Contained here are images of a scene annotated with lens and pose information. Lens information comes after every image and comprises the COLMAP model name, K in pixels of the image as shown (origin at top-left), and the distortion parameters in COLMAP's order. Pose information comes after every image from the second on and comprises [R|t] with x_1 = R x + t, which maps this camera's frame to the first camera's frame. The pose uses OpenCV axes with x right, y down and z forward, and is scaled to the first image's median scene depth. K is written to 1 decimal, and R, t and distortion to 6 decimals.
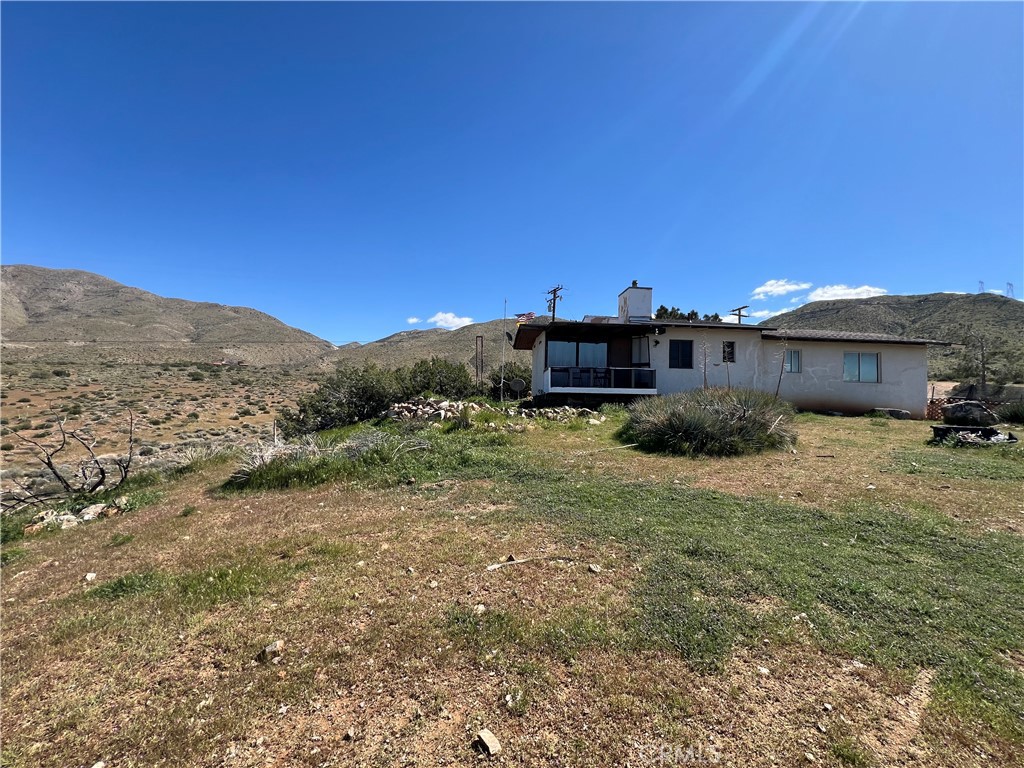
lens RADIAL K [[413.2, 0, 512.5], [0, 413.2, 390.5], [0, 0, 1]] dist [0.000623, 0.000772]
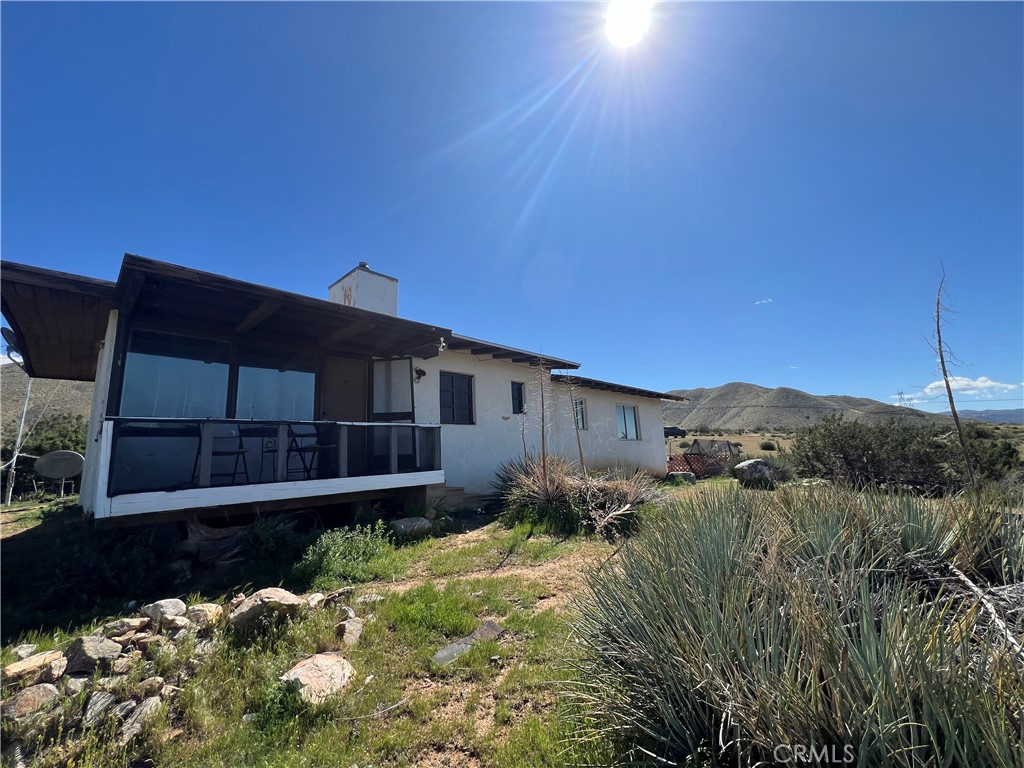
lens RADIAL K [[413.2, 0, 512.8], [0, 413.2, 384.8], [0, 0, 1]] dist [0.000623, 0.000772]
pose [[0.722849, 0.063248, 0.688105, 0.079618], [0.041321, 0.990064, -0.134410, -0.027764], [-0.689769, 0.125592, 0.713054, 0.538055]]
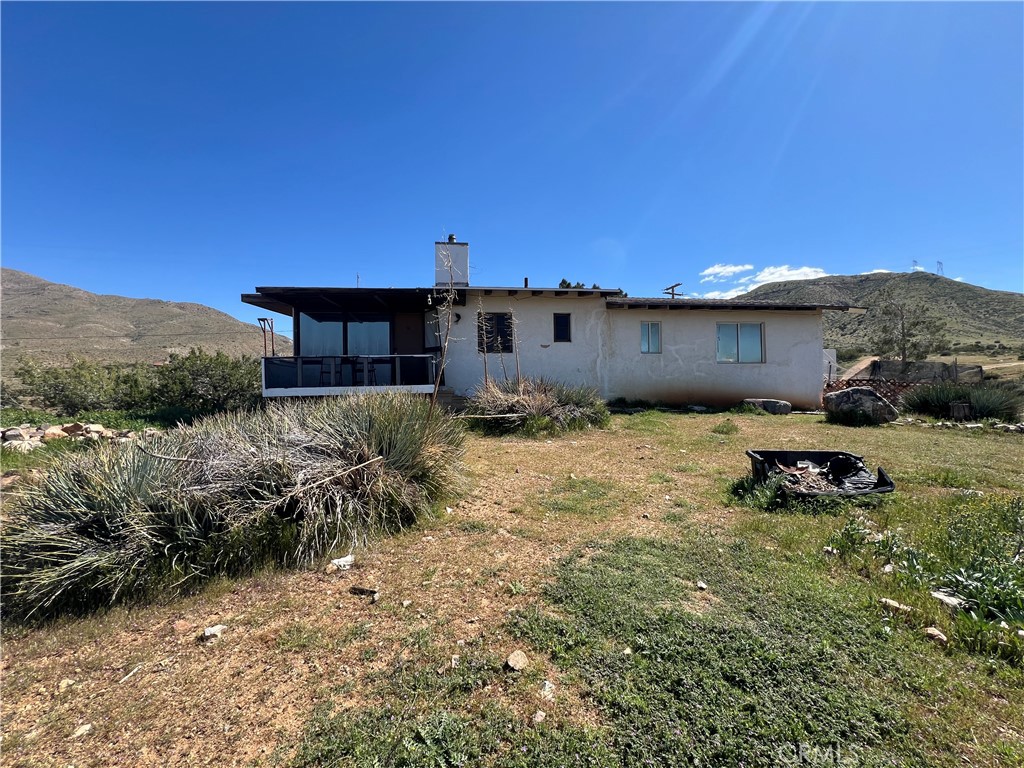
lens RADIAL K [[413.2, 0, 511.4], [0, 413.2, 389.8], [0, 0, 1]] dist [0.000623, 0.000772]
pose [[0.996601, -0.040954, 0.071474, 0.368858], [0.039150, 0.998883, 0.026465, -0.007274], [-0.072478, -0.023577, 0.997091, 0.277031]]
